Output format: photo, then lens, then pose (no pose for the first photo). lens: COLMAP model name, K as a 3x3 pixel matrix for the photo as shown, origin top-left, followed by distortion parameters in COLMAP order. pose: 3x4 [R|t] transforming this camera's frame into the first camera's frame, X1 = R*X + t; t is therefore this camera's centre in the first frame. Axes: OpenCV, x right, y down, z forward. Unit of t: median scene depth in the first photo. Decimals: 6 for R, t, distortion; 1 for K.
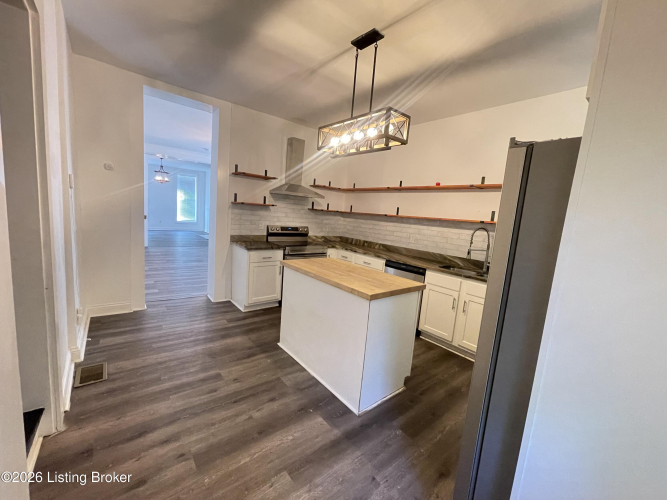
lens RADIAL K [[270.4, 0, 327.4], [0, 270.4, 249.6], [0, 0, 1]] dist [0.004287, -0.000214]
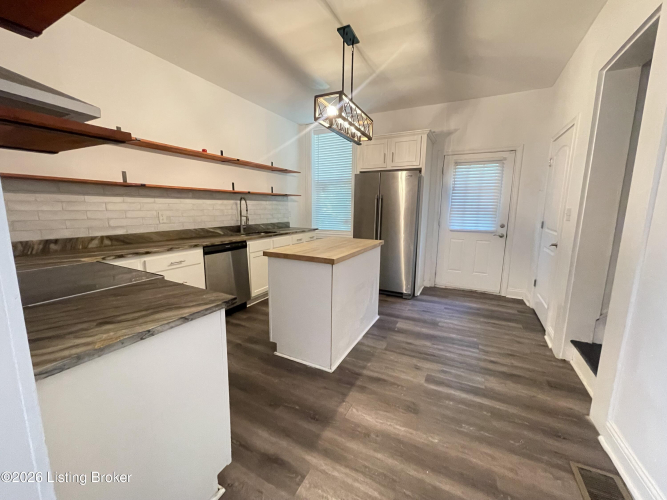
lens RADIAL K [[270.4, 0, 328.0], [0, 270.4, 250.7], [0, 0, 1]] dist [0.004287, -0.000214]
pose [[-0.404897, -0.229920, 0.884983, -0.685496], [0.080791, 0.955088, 0.285097, -0.161050], [-0.910786, 0.186933, -0.368136, 1.107648]]
